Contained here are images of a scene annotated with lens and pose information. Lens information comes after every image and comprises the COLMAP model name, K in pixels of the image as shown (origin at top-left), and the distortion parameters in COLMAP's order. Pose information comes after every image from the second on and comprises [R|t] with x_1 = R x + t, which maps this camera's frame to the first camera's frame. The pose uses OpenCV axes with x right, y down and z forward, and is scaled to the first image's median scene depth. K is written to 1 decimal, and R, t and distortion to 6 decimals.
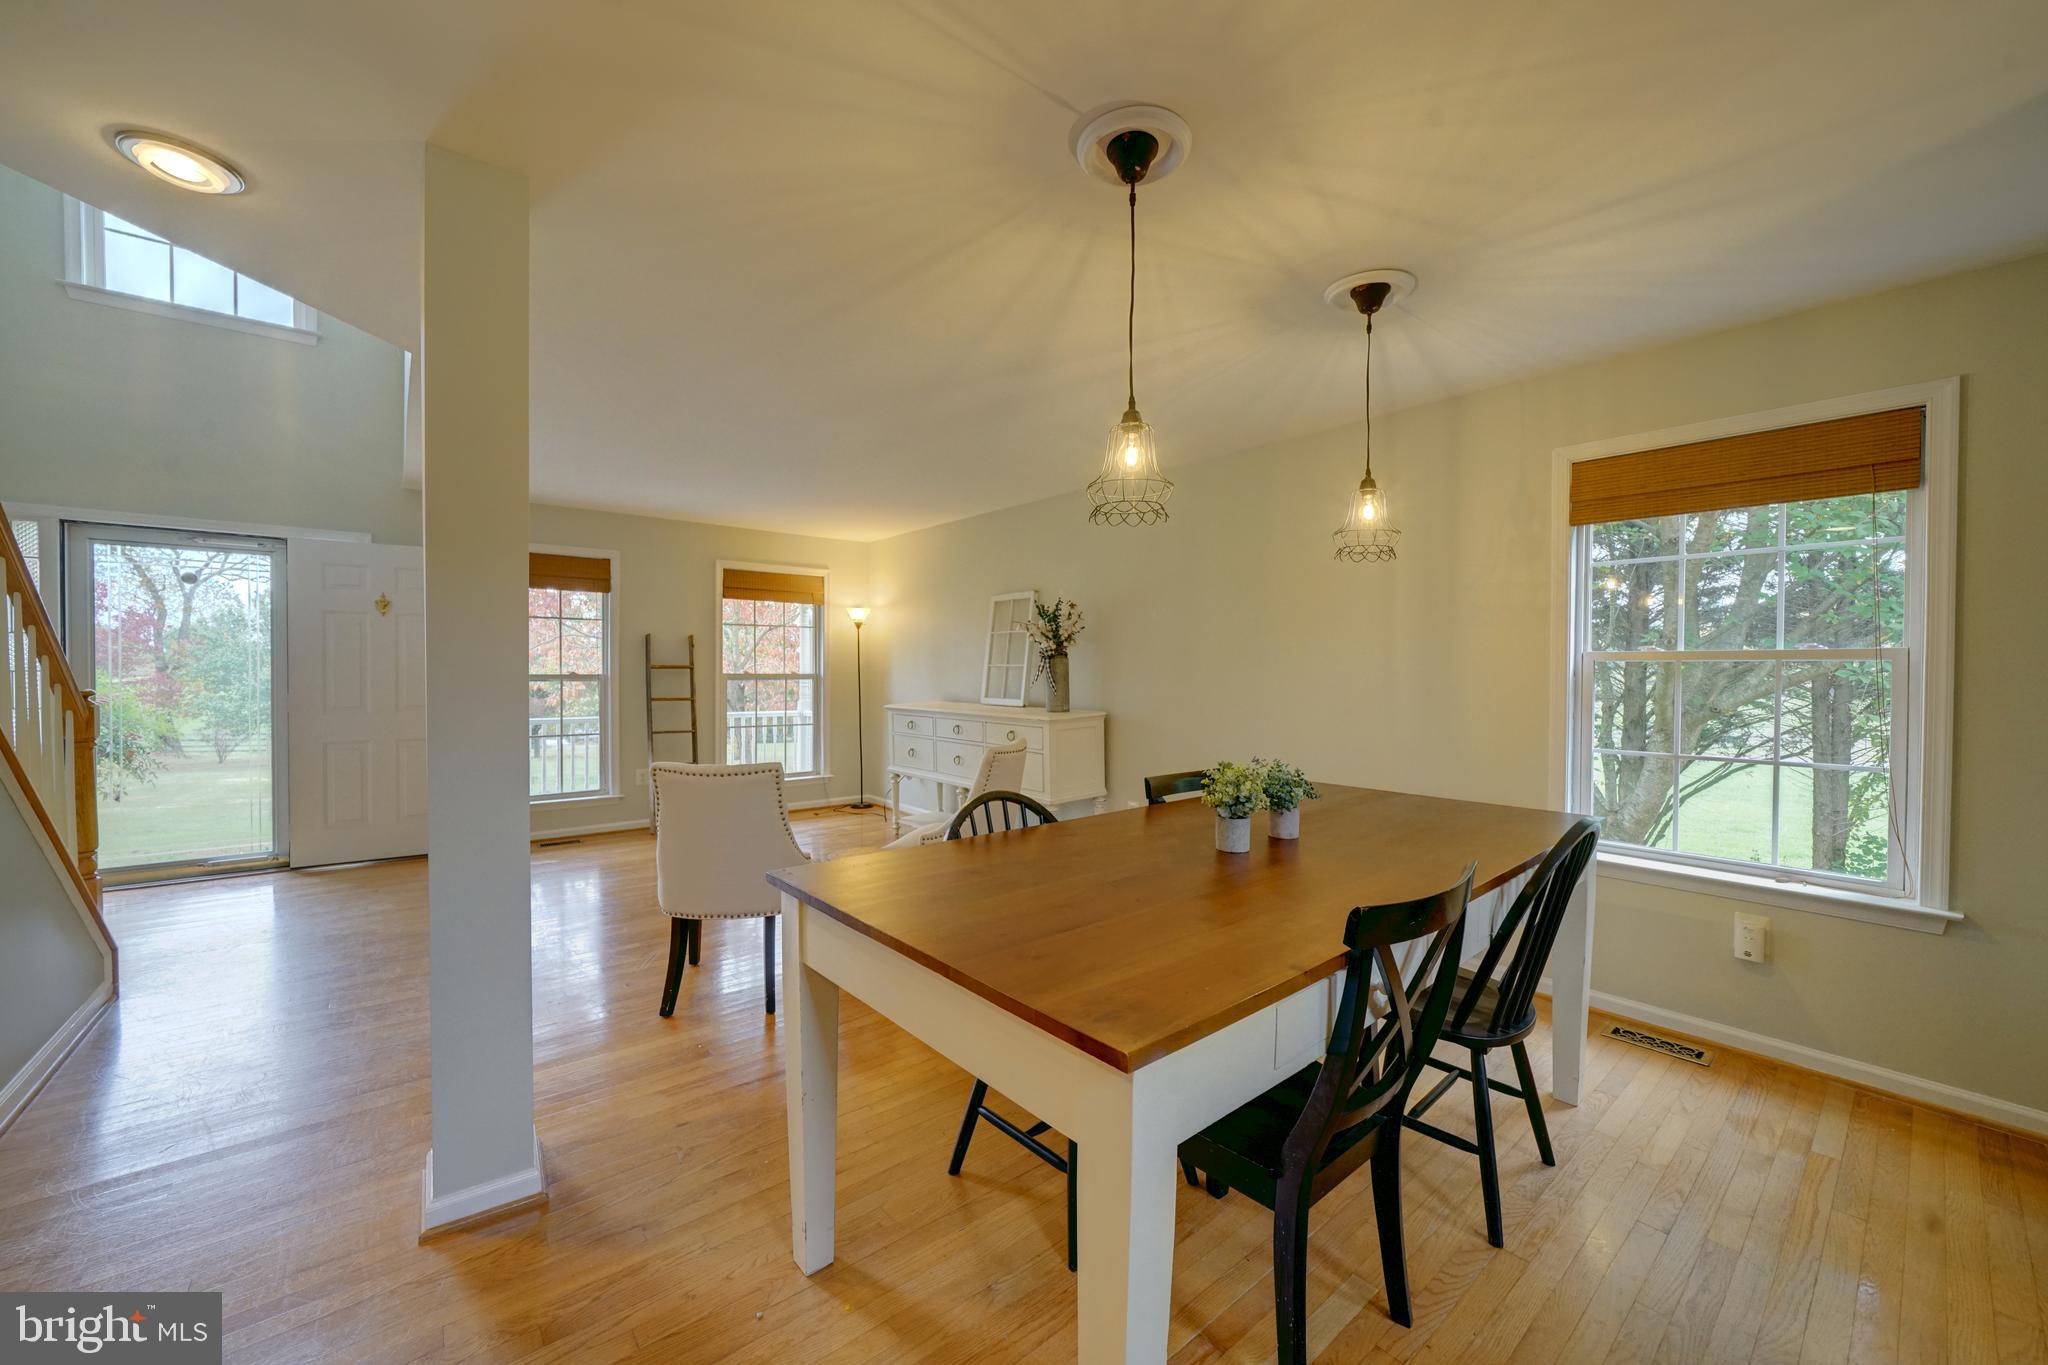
lens RADIAL K [[774.4, 0, 1013.7], [0, 774.4, 681.8], [0, 0, 1]] dist [-0.003448, 0.000313]
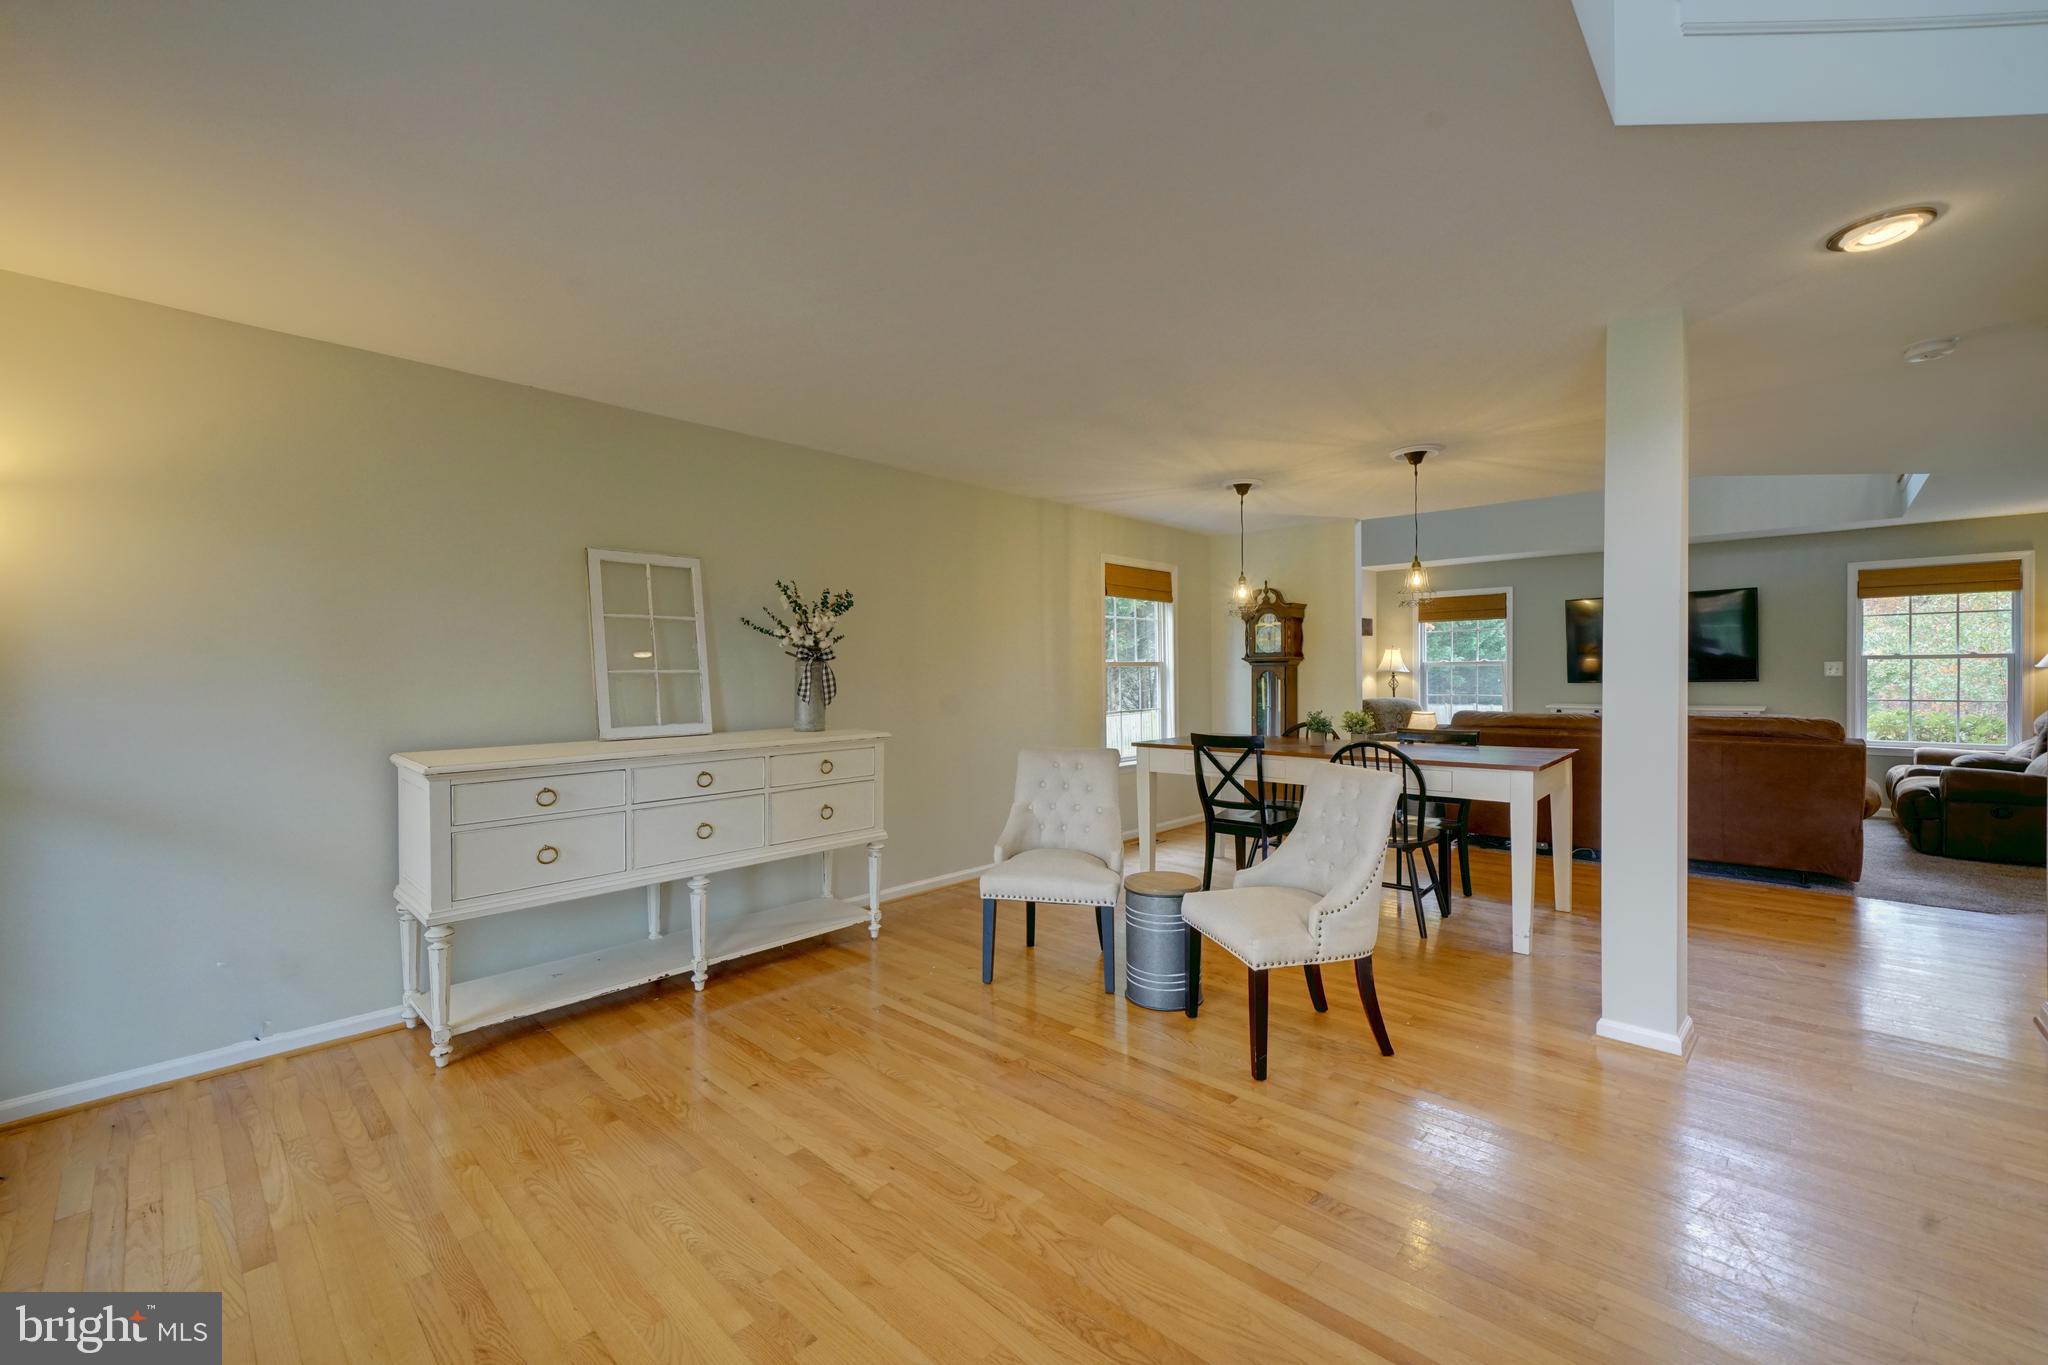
lens RADIAL K [[834.4, 0, 1016.5], [0, 834.4, 686.2], [0, 0, 1]] dist [-0.001095, 0.003476]
pose [[-0.134834, -0.021500, 0.990635, -0.632225], [0.025352, 0.999362, 0.025140, -0.016878], [-0.990544, 0.028505, -0.134203, 0.724985]]
